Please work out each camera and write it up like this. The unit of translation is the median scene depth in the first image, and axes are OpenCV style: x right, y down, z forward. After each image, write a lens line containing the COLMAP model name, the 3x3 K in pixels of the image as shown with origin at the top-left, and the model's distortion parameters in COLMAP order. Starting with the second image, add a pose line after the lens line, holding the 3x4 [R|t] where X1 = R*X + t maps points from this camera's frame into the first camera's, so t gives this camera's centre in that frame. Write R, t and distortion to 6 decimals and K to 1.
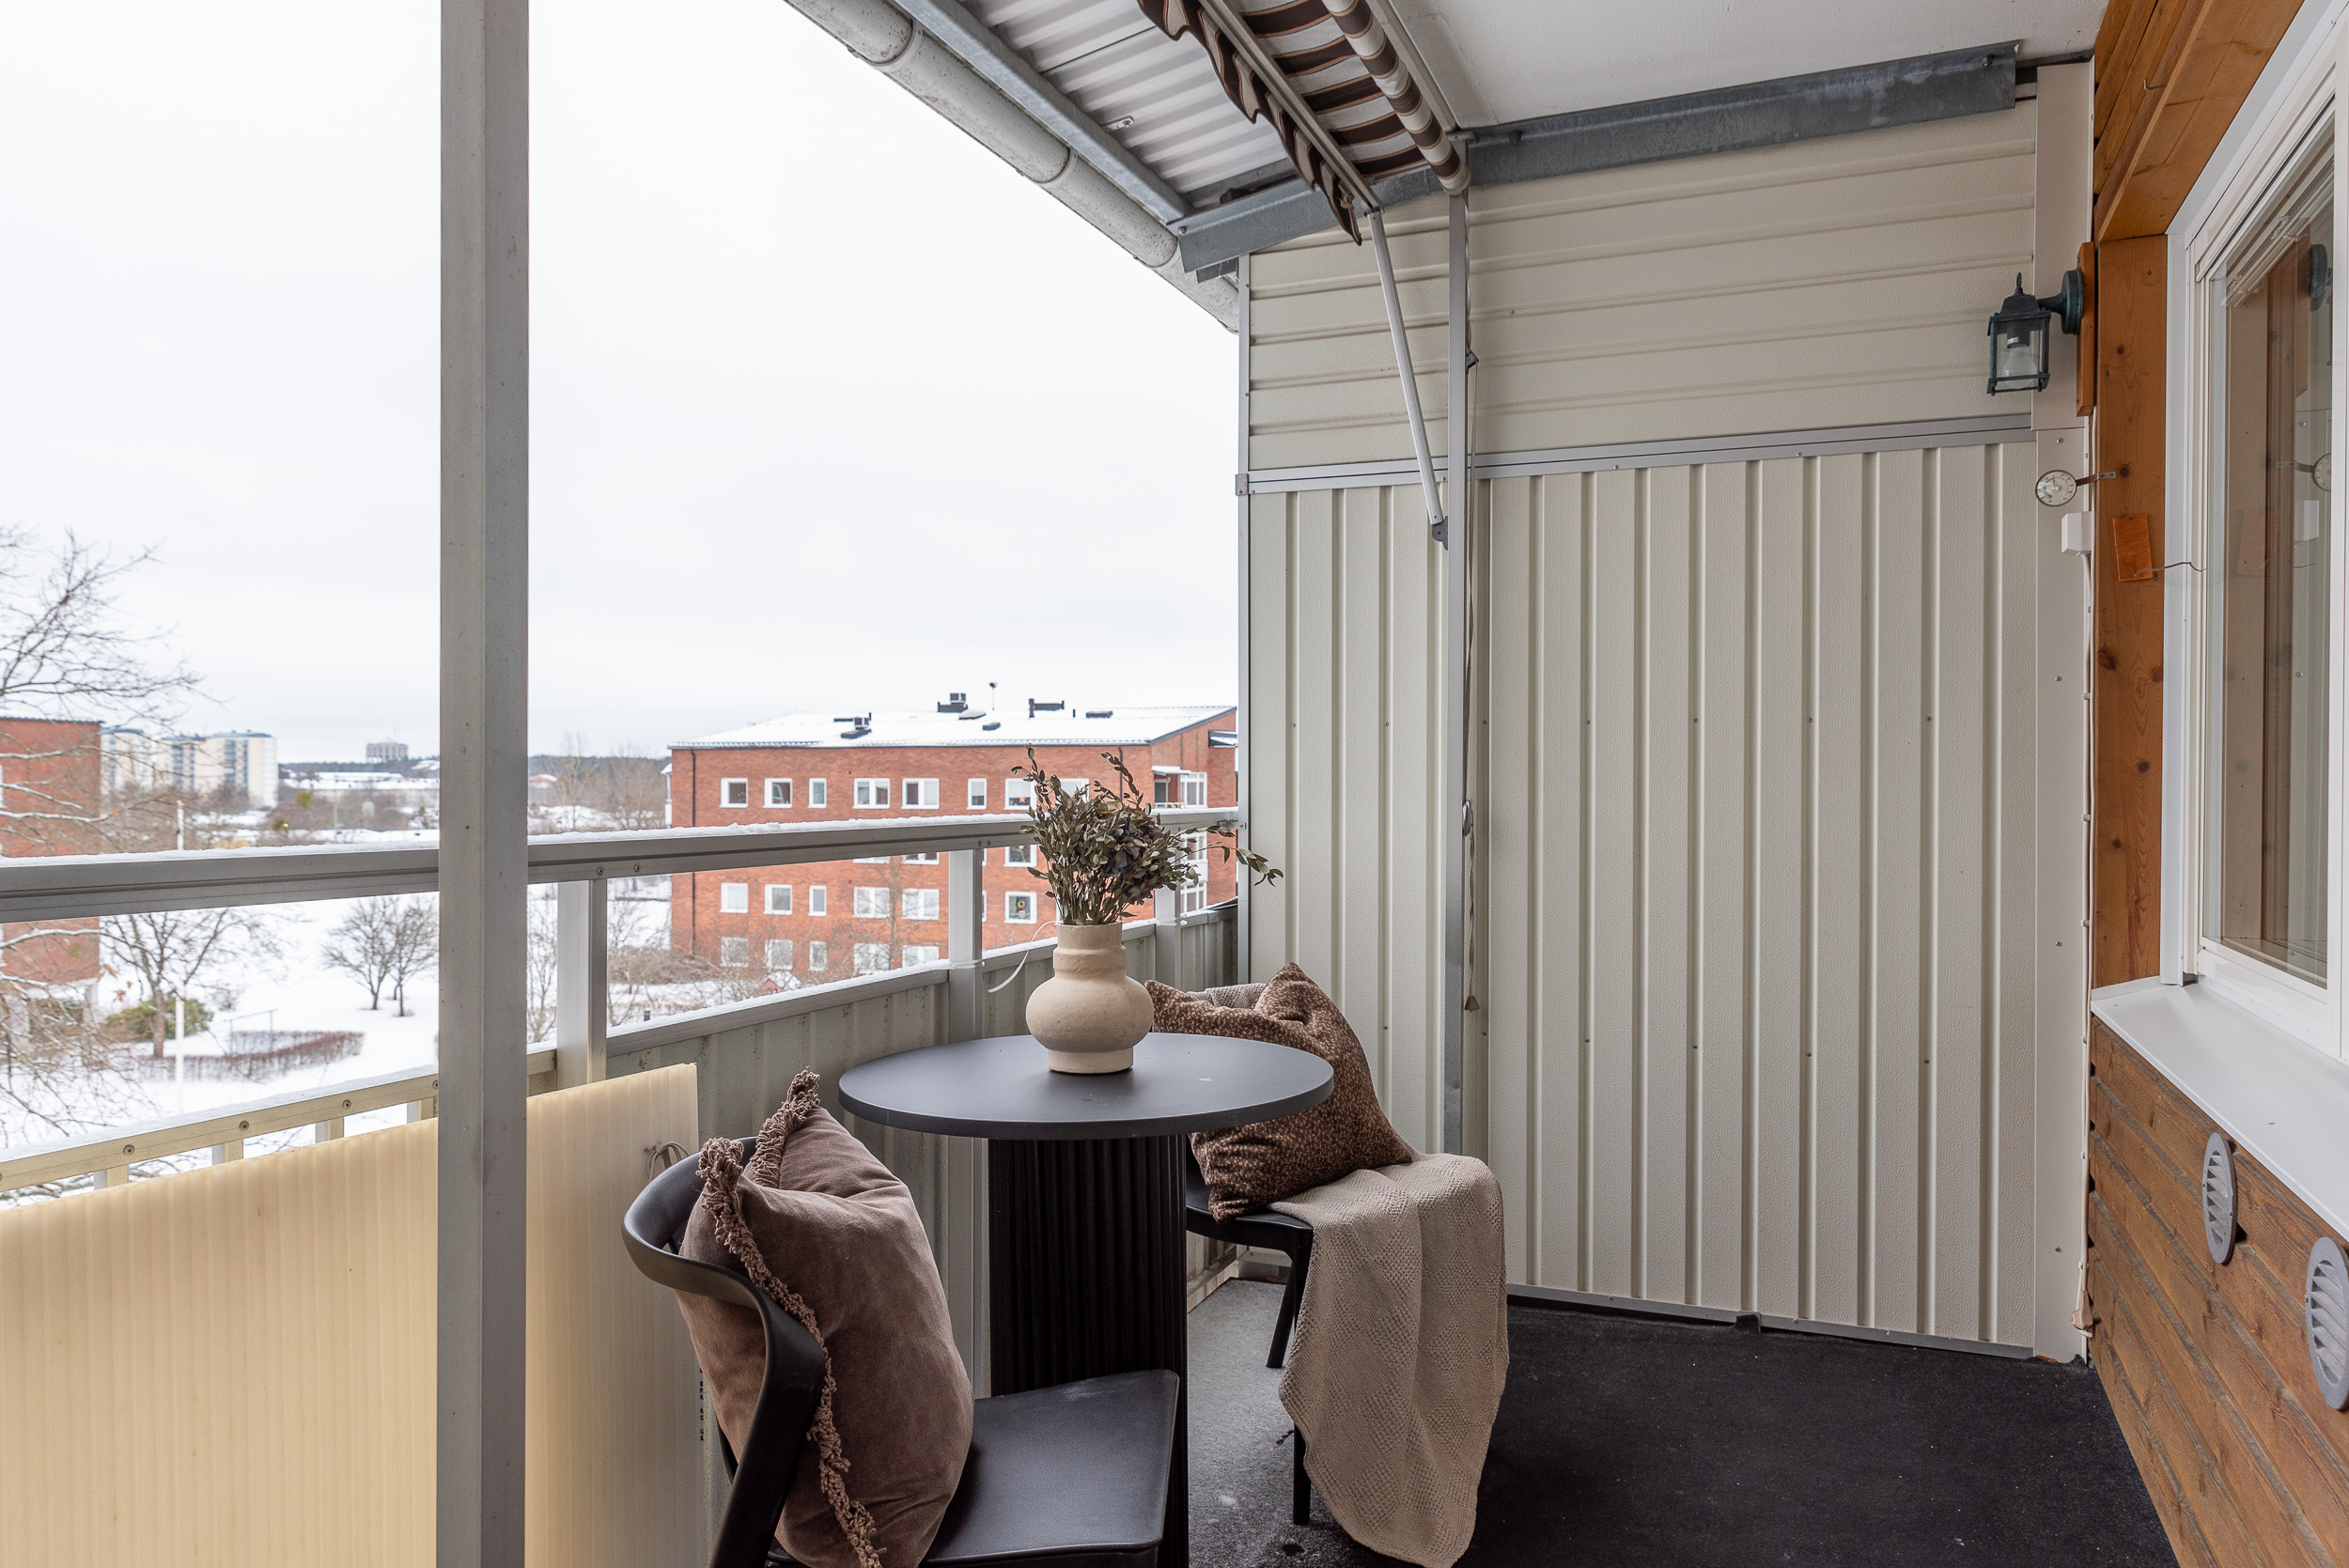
lens RADIAL K [[1584.5, 0, 1174.5], [0, 1584.5, 784.0], [0, 0, 1]] dist [0.004297, 0.002382]
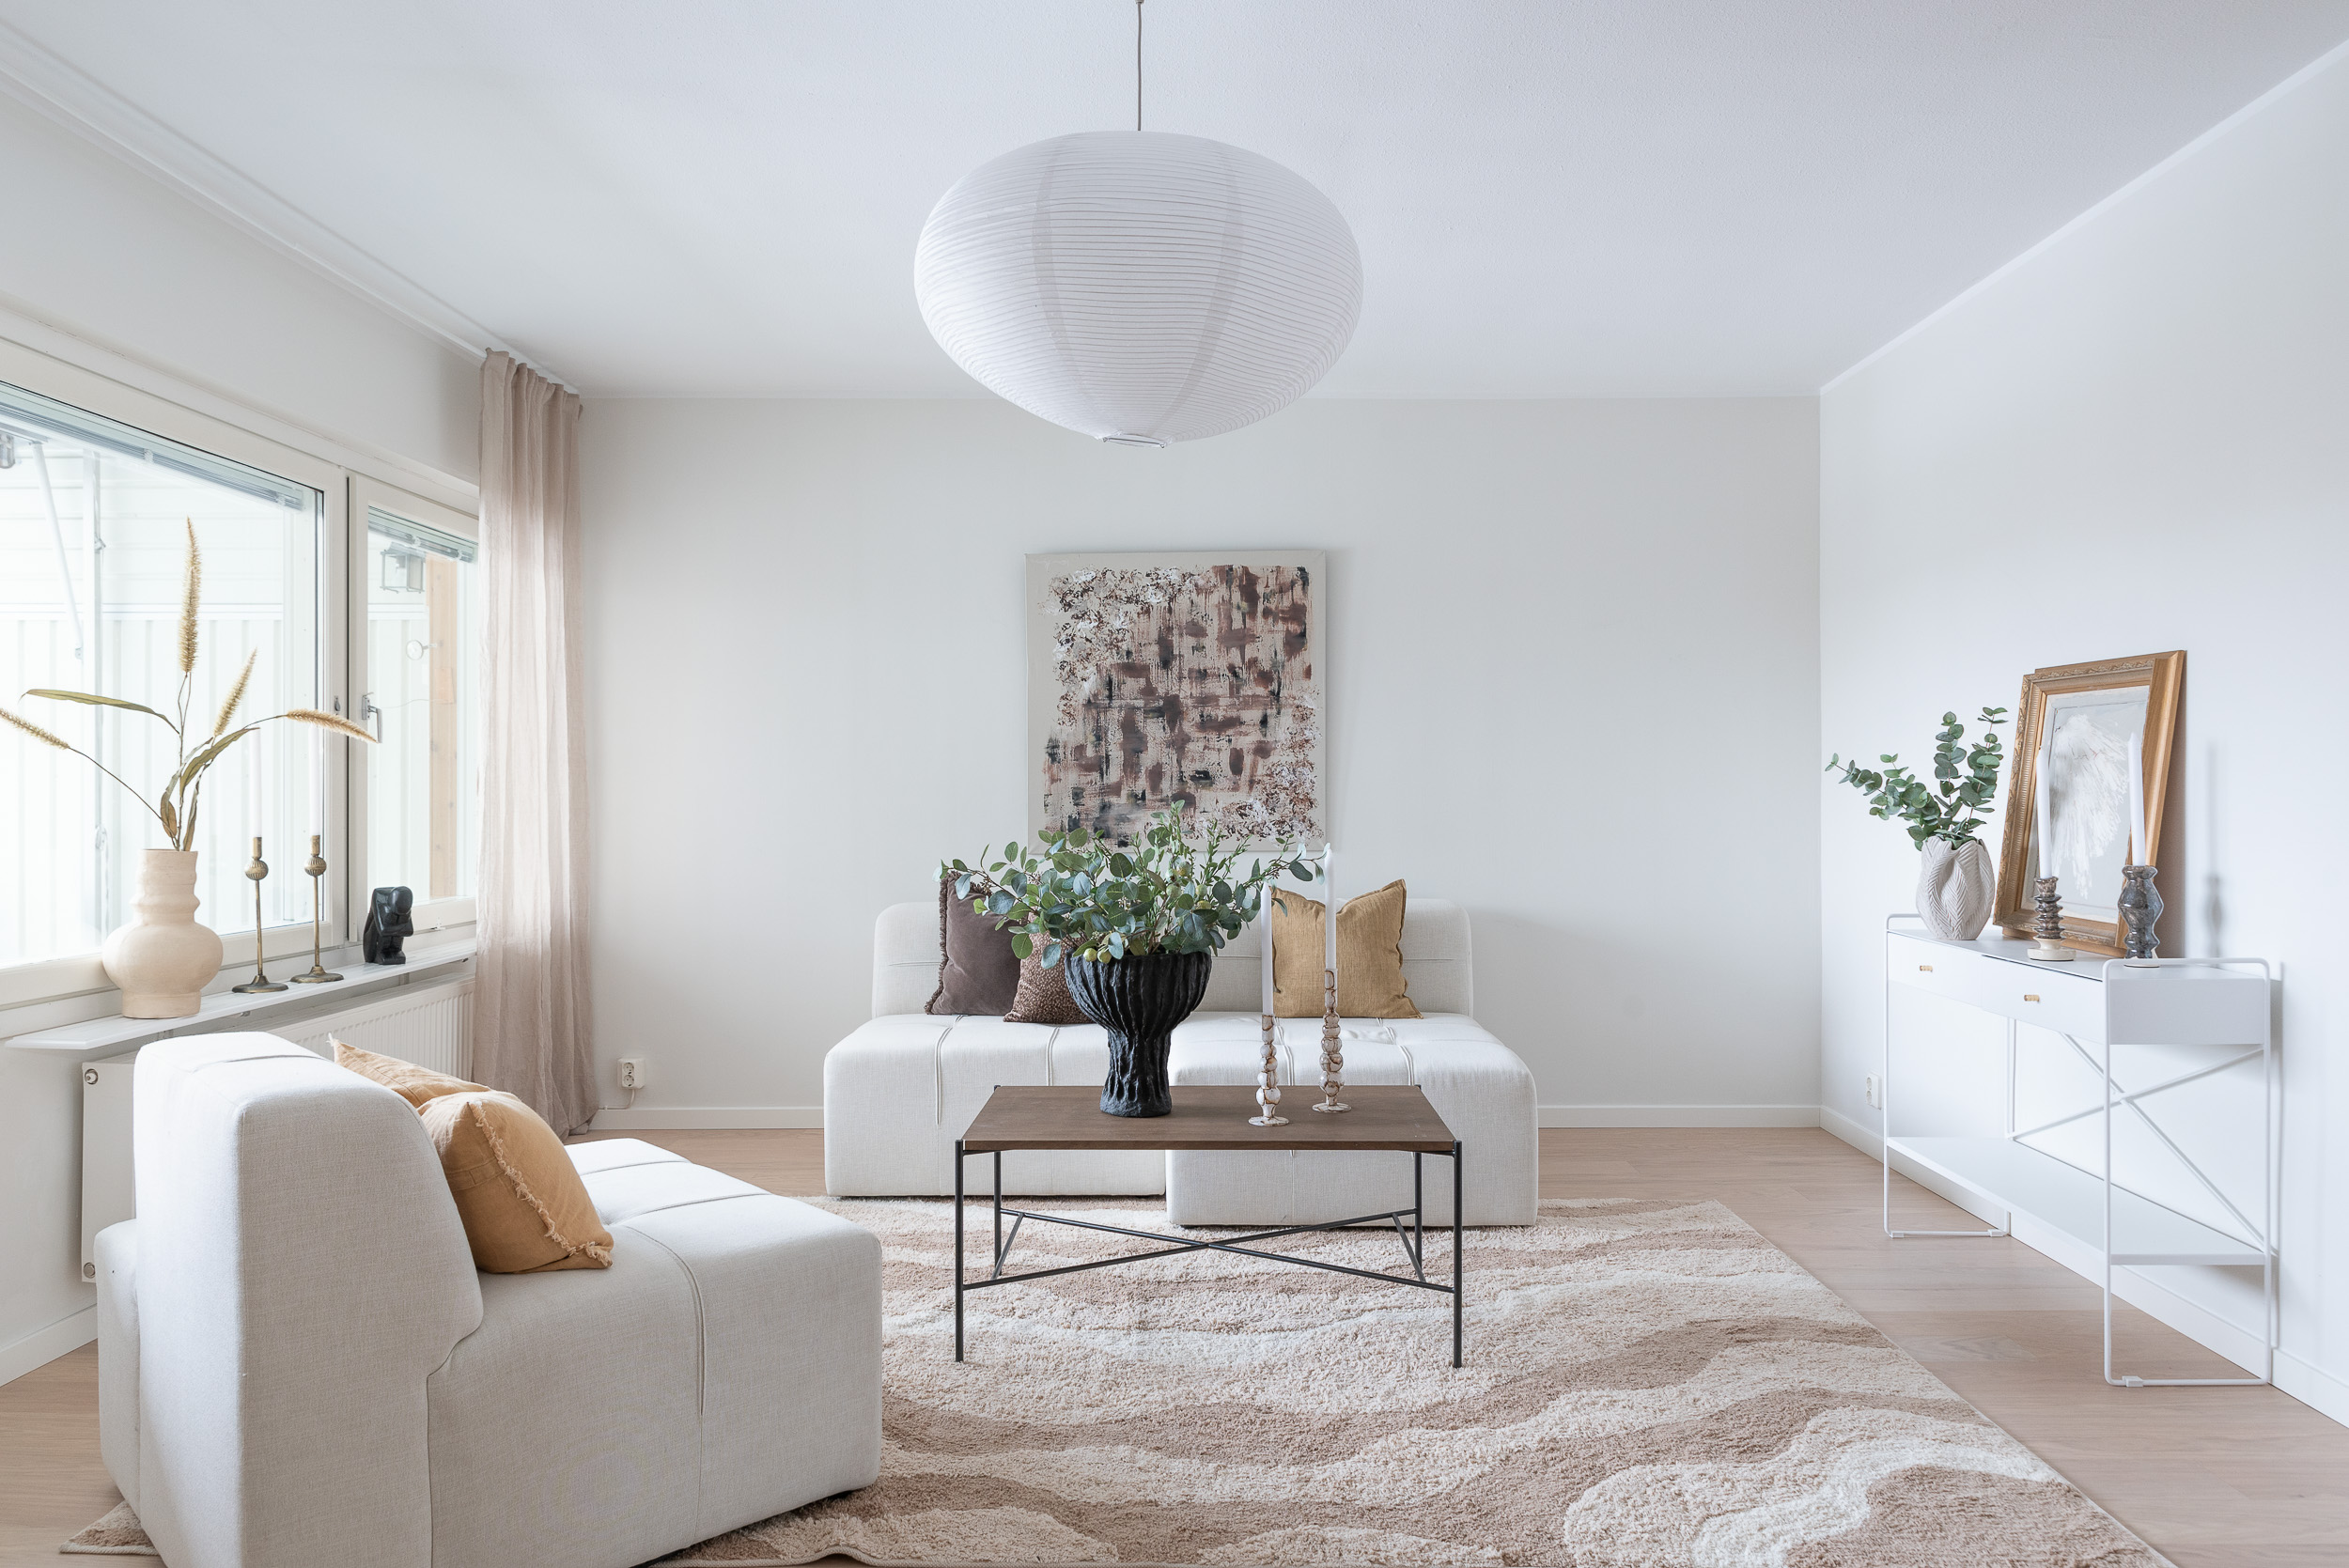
lens RADIAL K [[1578.8, 0, 1162.8], [0, 1578.8, 784.3], [0, 0, 1]] dist [0.002714, 0.000926]
pose [[0.930215, -0.001263, 0.367013, 0.584593], [0.003235, 0.999983, -0.004757, -0.019994], [-0.367001, 0.005612, 0.930204, -0.825173]]
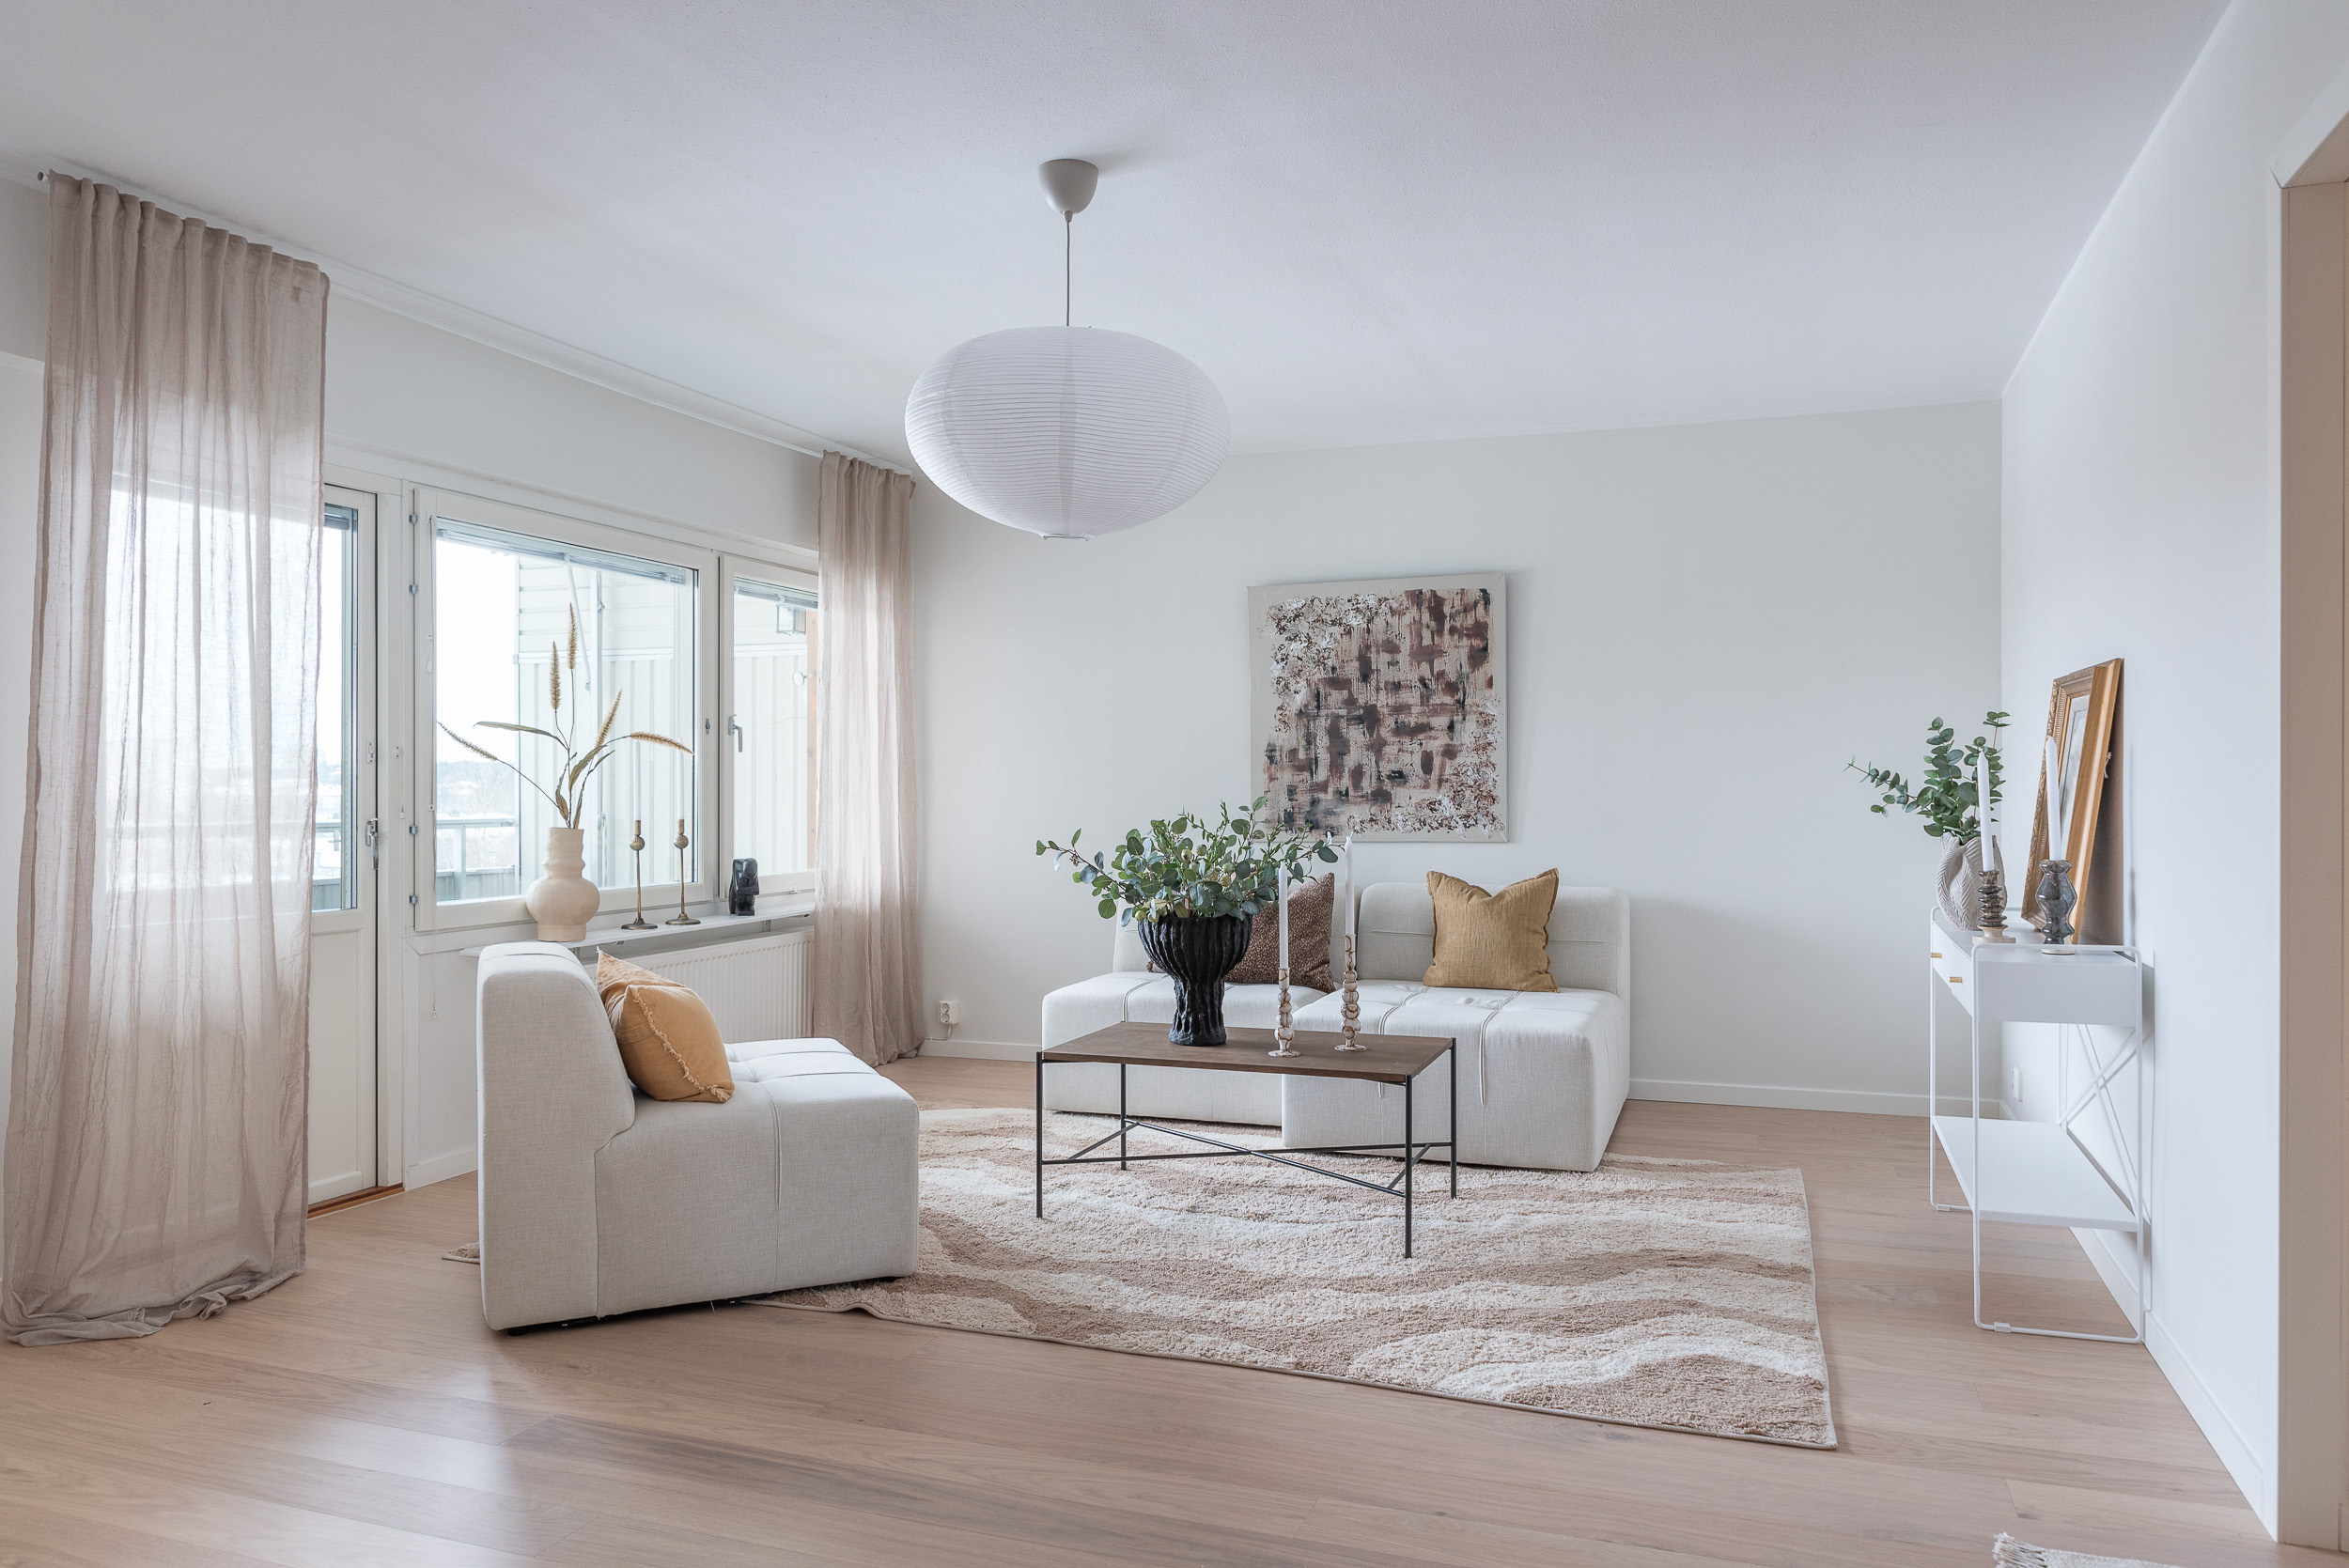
lens RADIAL K [[1584.5, 0, 1174.5], [0, 1584.5, 784.0], [0, 0, 1]] dist [0.004297, 0.002382]
pose [[0.999050, -0.001566, 0.043557, 0.873015], [0.001683, 0.999995, -0.002649, -0.021373], [-0.043553, 0.002720, 0.999047, -1.168582]]
